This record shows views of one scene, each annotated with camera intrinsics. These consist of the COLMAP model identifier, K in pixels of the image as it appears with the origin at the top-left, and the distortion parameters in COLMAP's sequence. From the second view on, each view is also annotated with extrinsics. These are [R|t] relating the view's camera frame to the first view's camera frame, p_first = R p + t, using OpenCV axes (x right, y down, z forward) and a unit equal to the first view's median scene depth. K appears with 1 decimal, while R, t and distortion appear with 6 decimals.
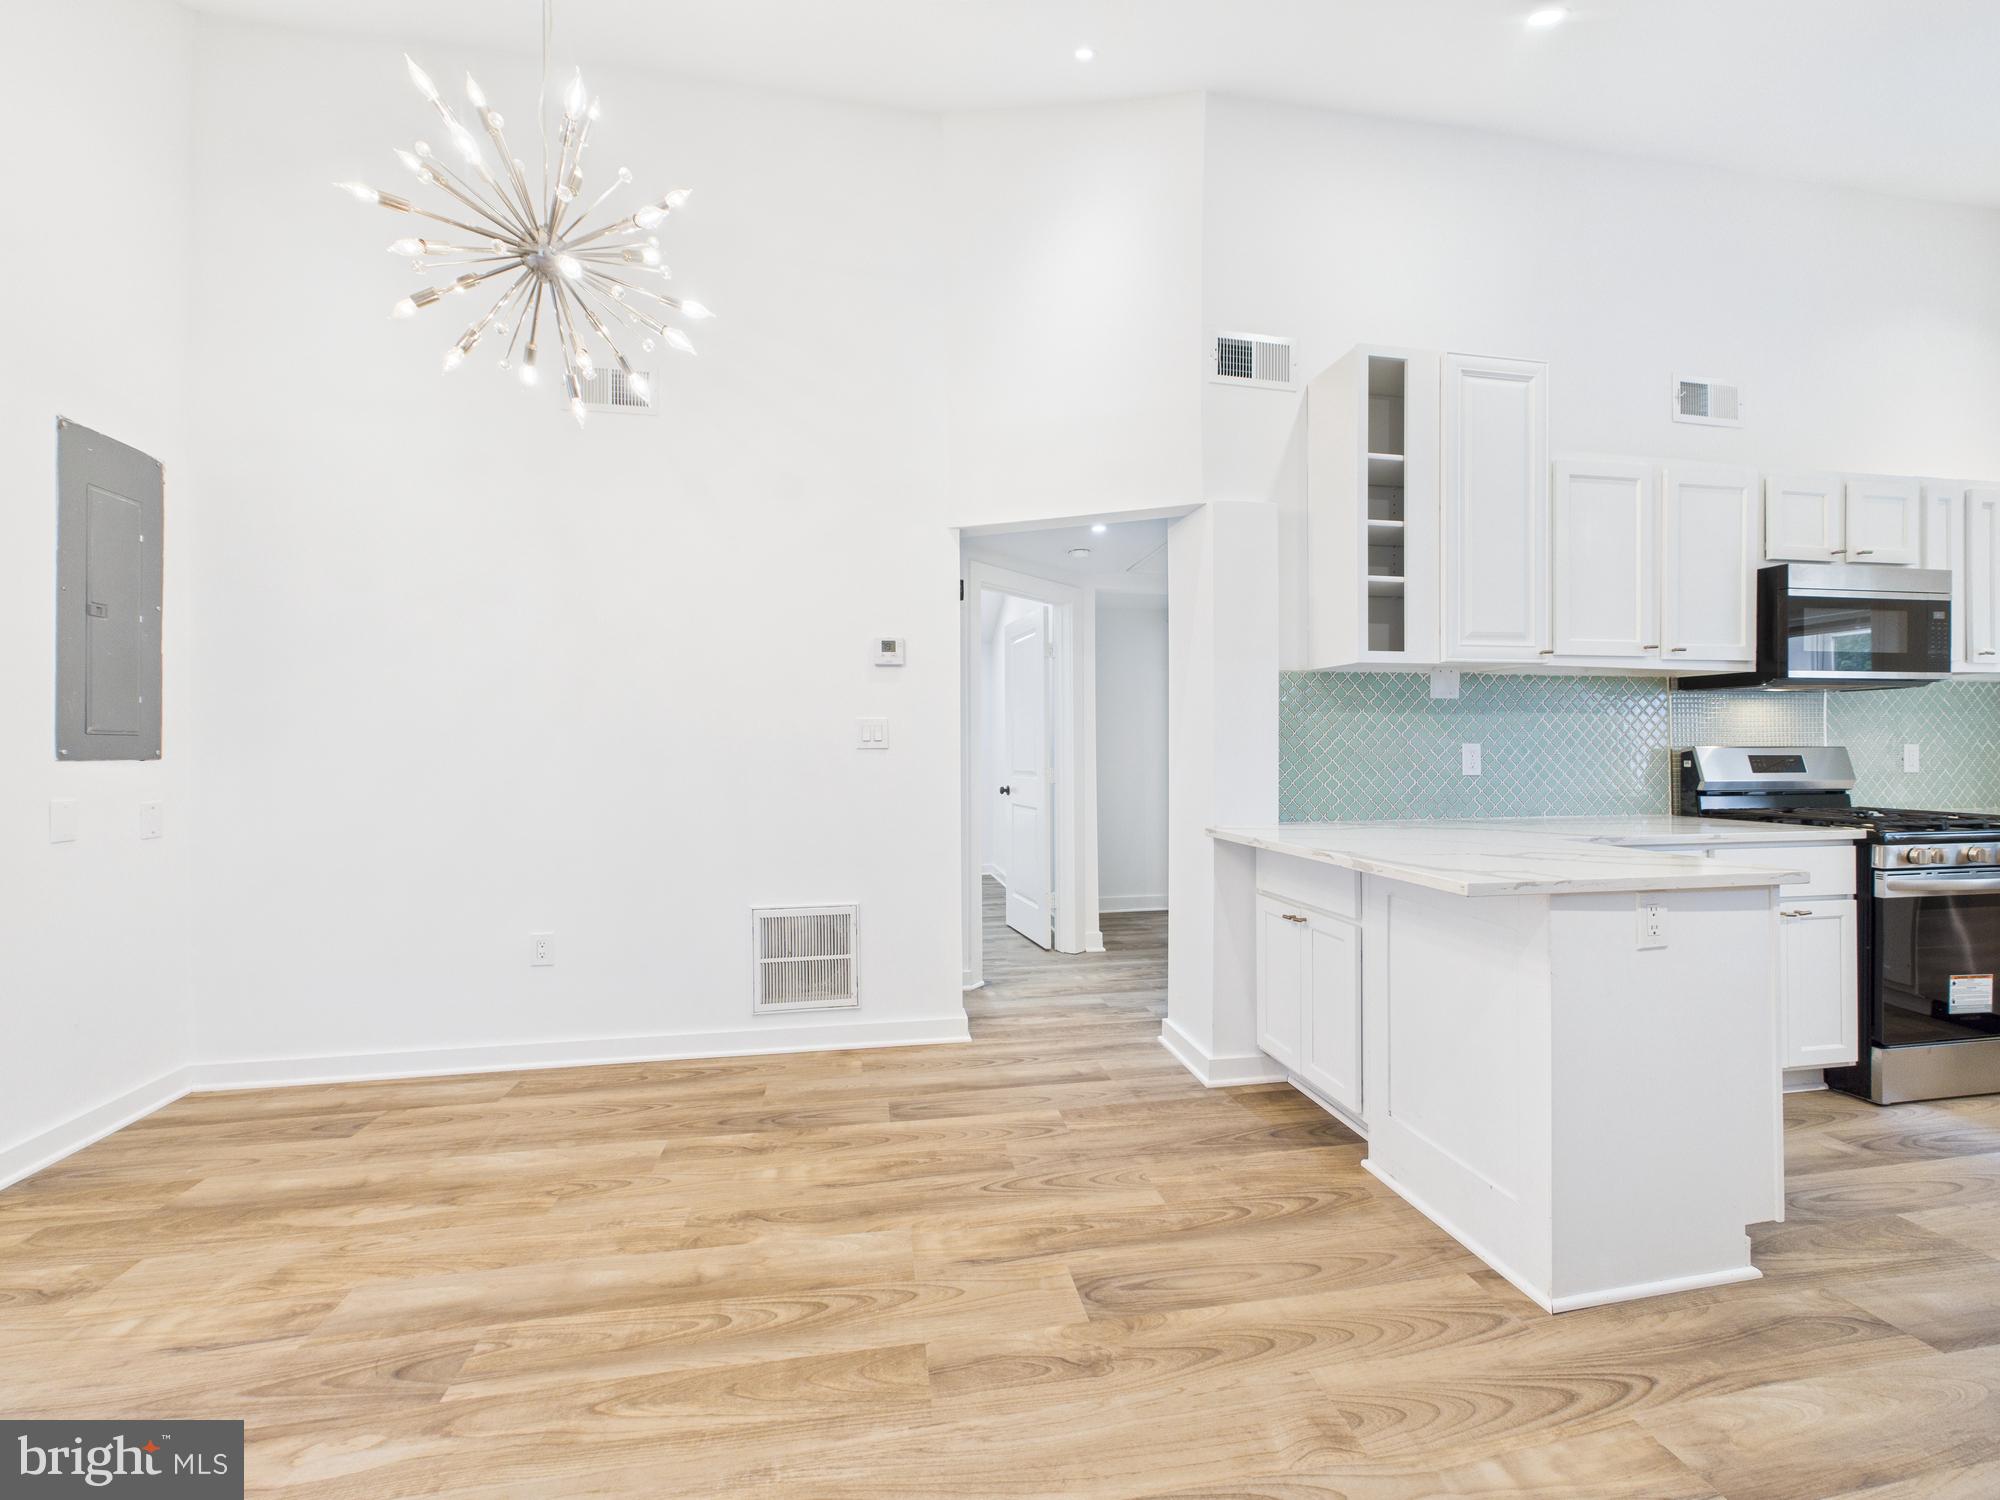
lens RADIAL K [[802.7, 0, 1000.5], [0, 802.7, 750.2], [0, 0, 1]] dist [0.002046, -0.000178]
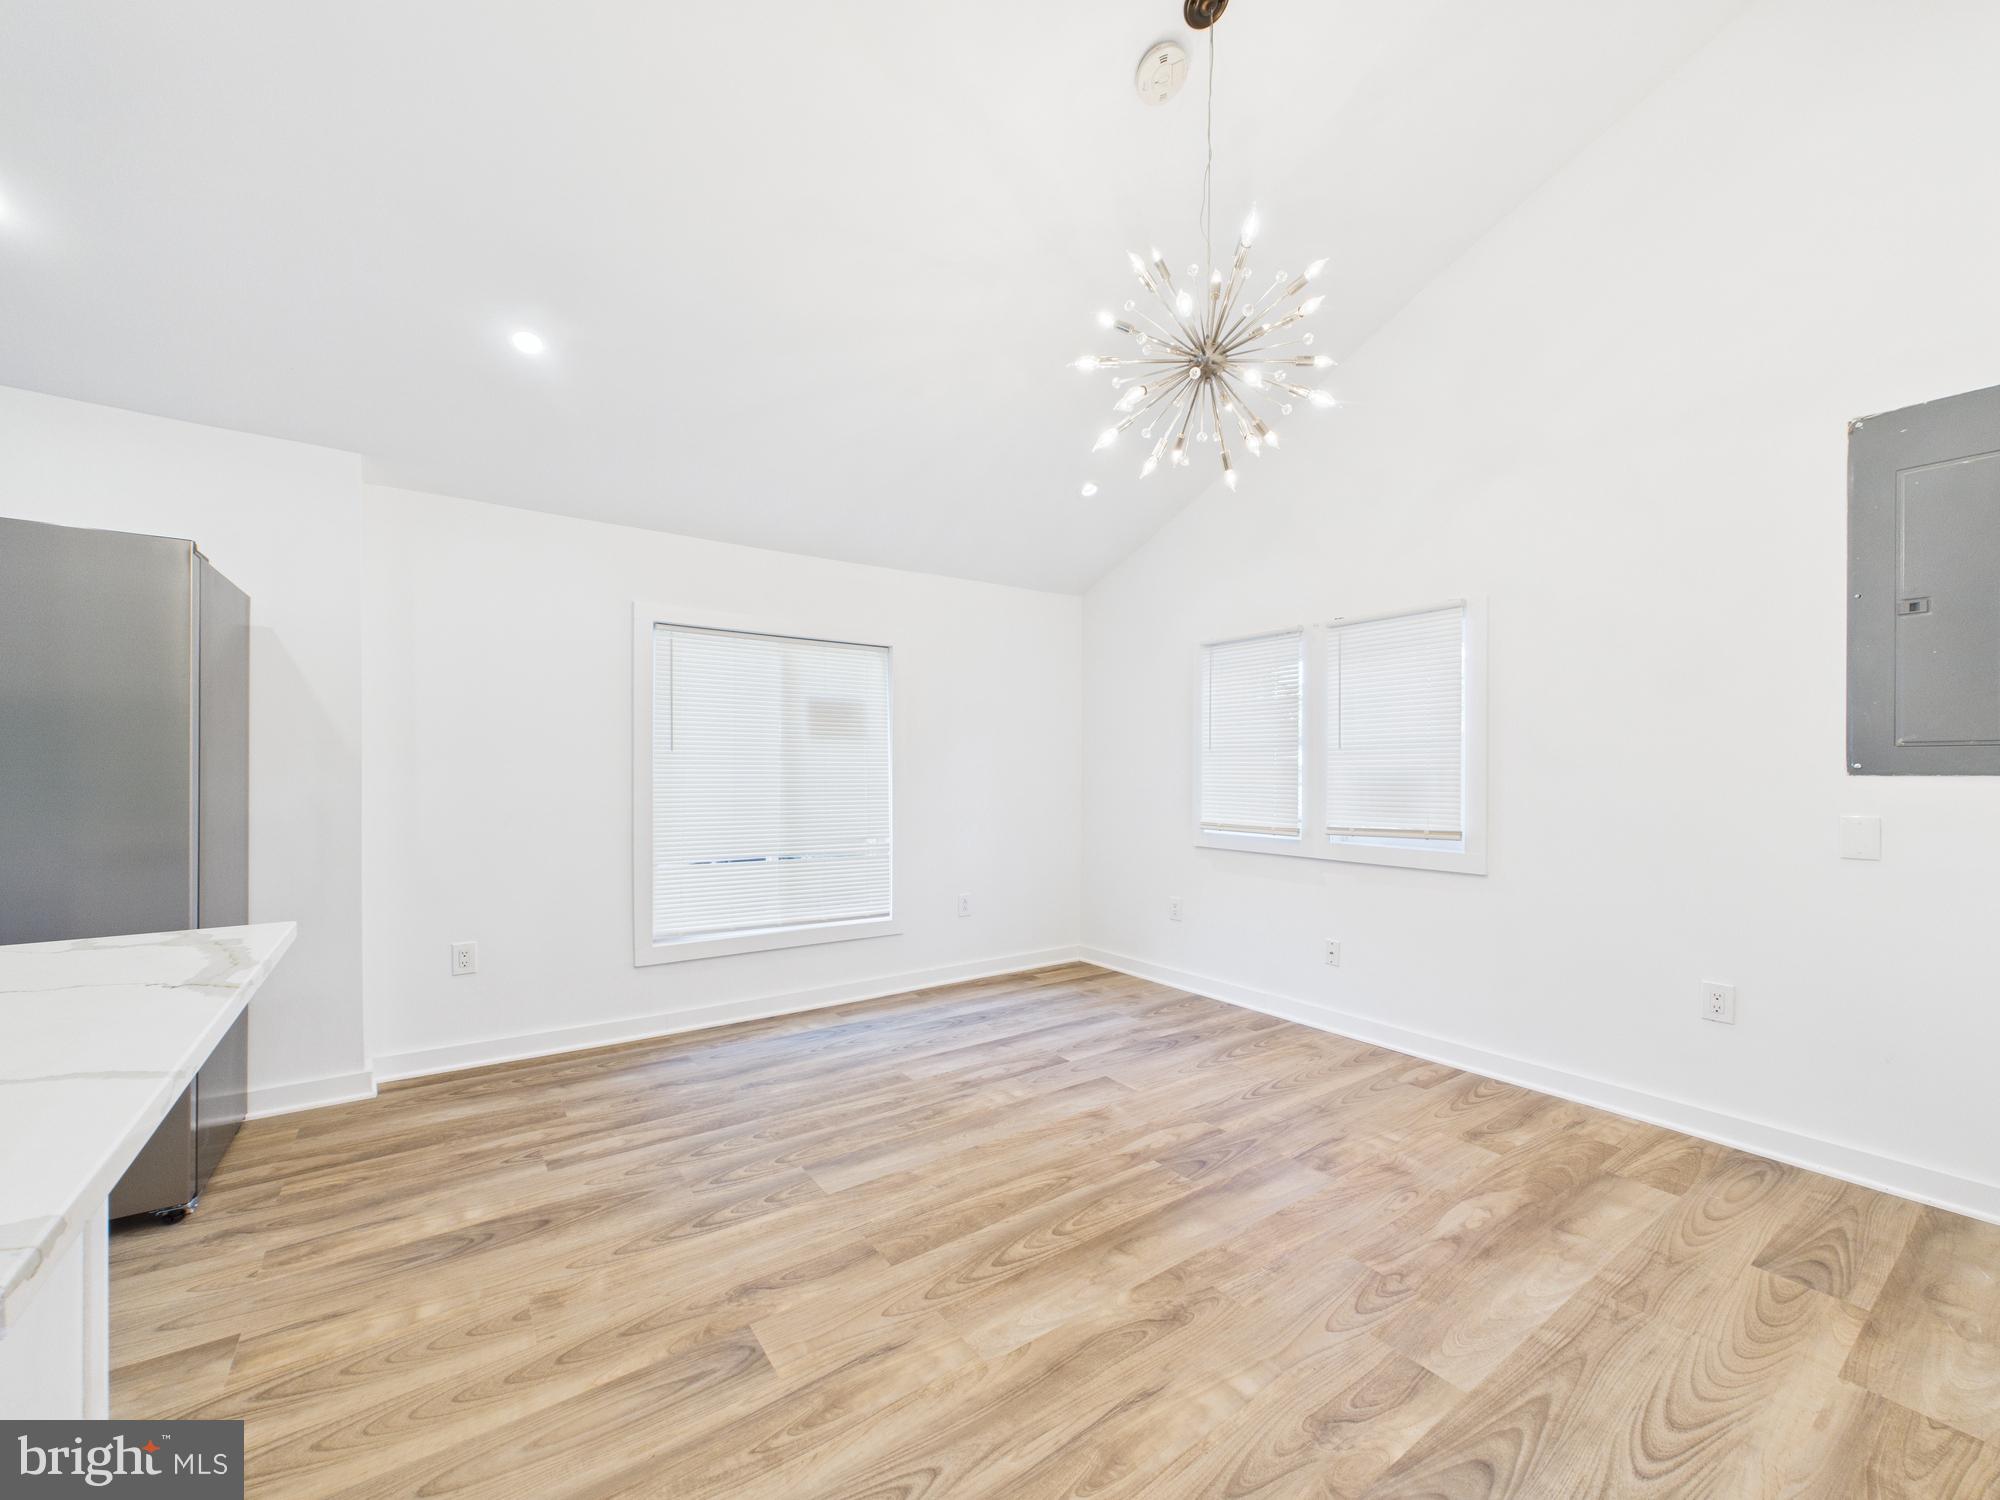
lens RADIAL K [[802.7, 0, 1000.0], [0, 802.7, 771.4], [0, 0, 1]] dist [0.002046, -0.000178]
pose [[-0.903053, 0.004384, -0.429507, 0.160331], [0.003937, 0.999990, 0.001930, 0.002200], [0.429512, 0.000052, -0.903061, 1.276537]]
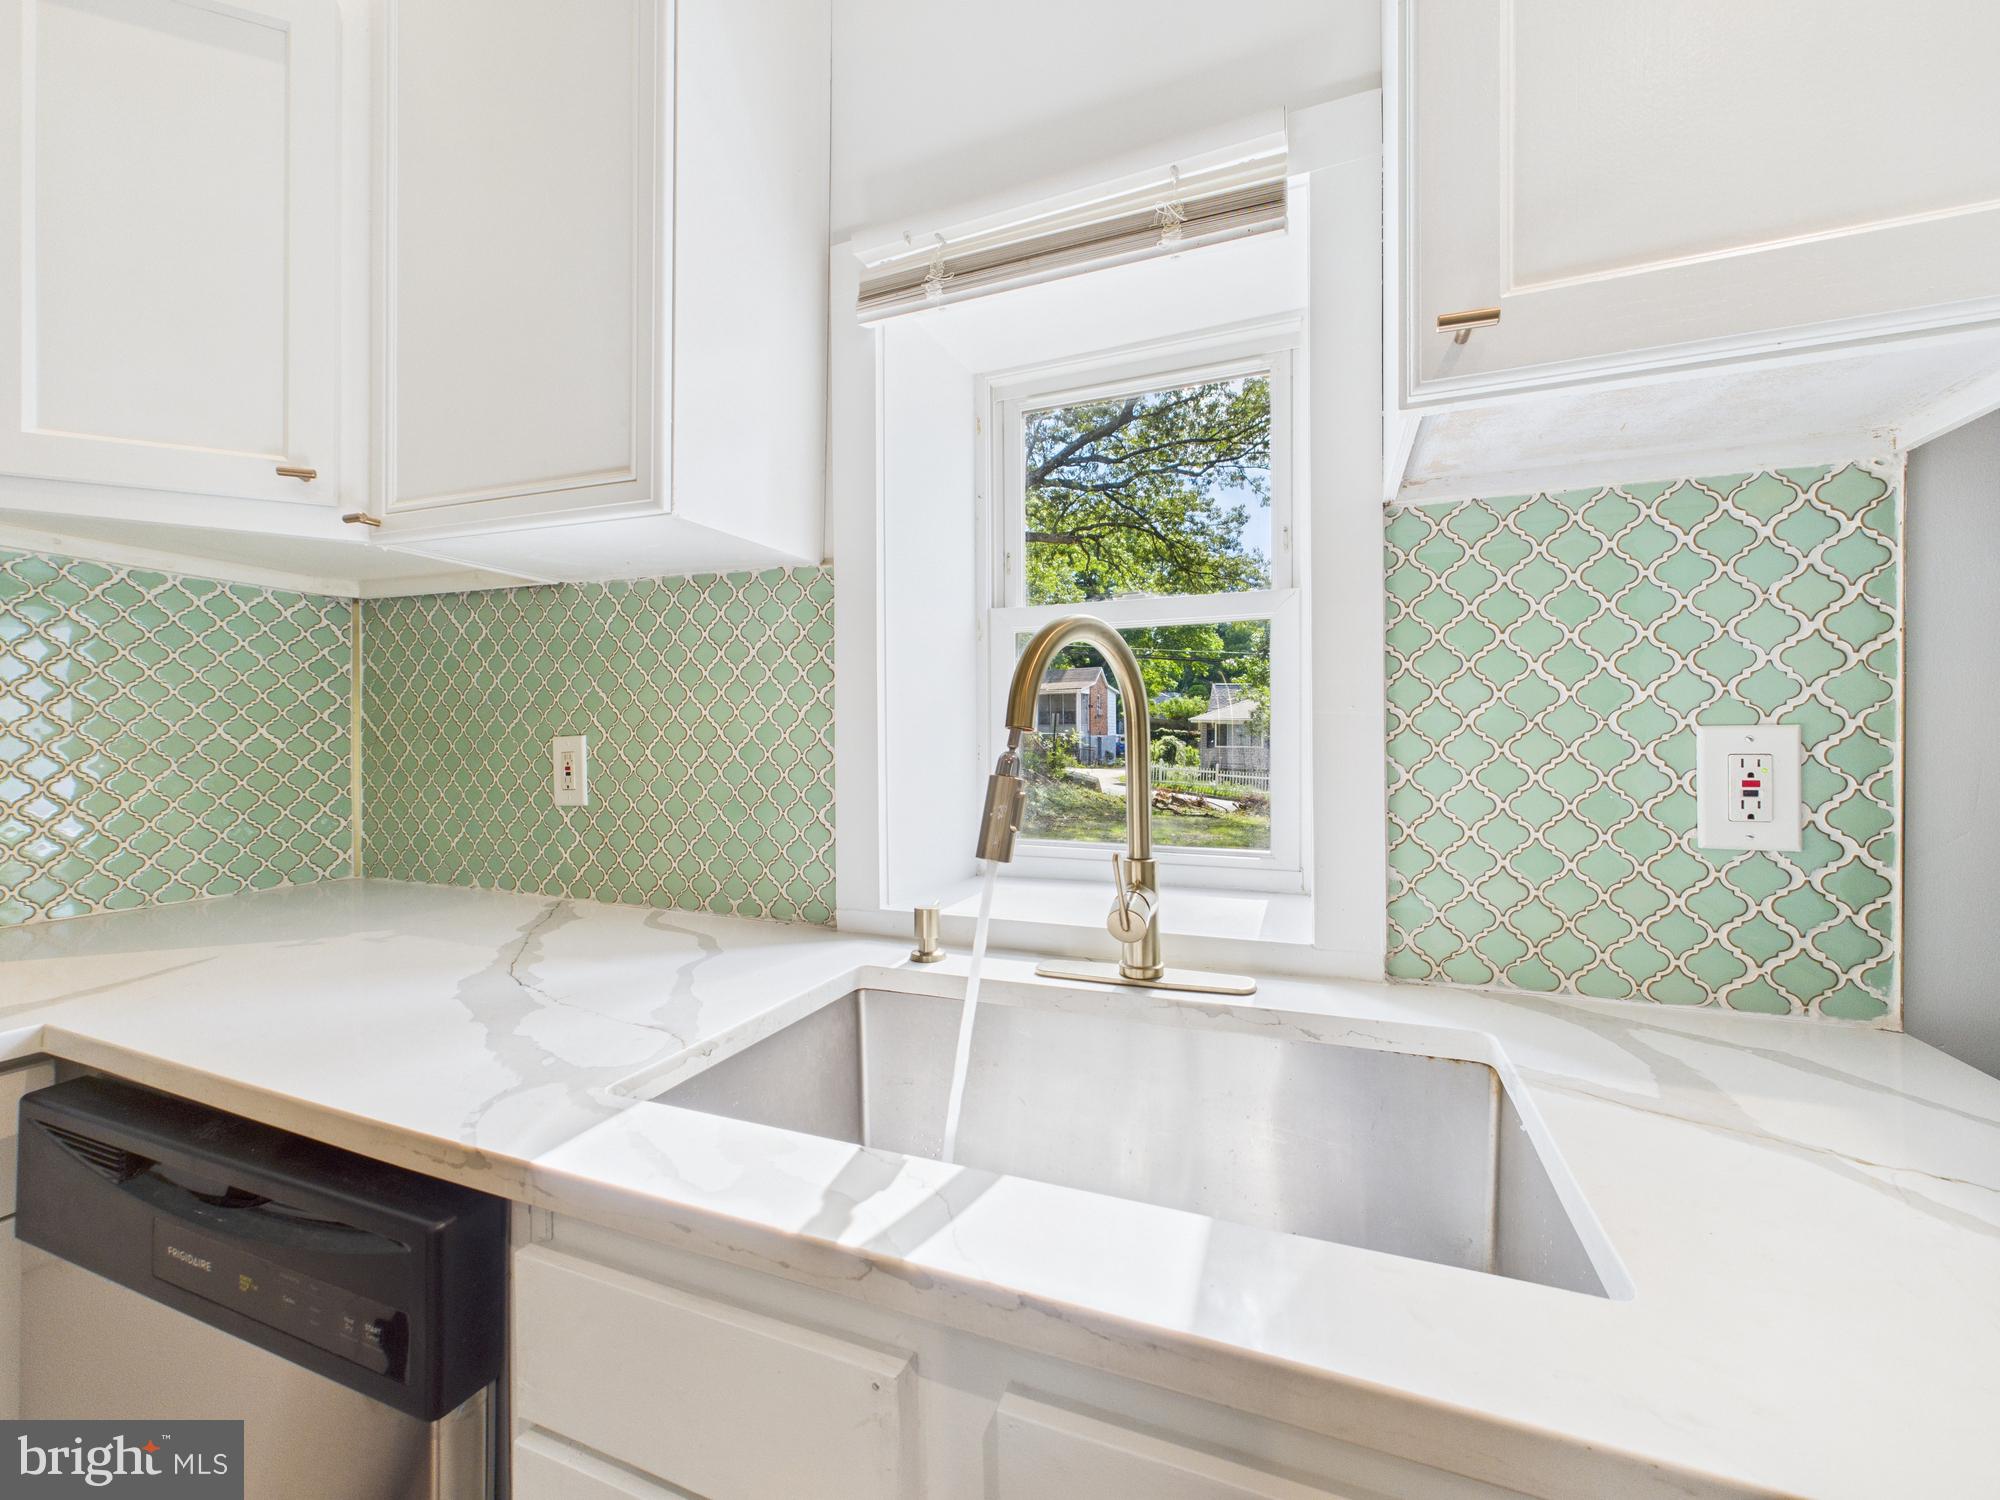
lens RADIAL K [[802.7, 0, 998.4], [0, 802.7, 736.6], [0, 0, 1]] dist [0.002046, -0.000178]
pose [[0.538981, 0.006153, 0.842295, 1.445831], [-0.005295, 0.999978, -0.003916, -0.010884], [-0.842301, -0.002349, 0.539002, 0.601814]]
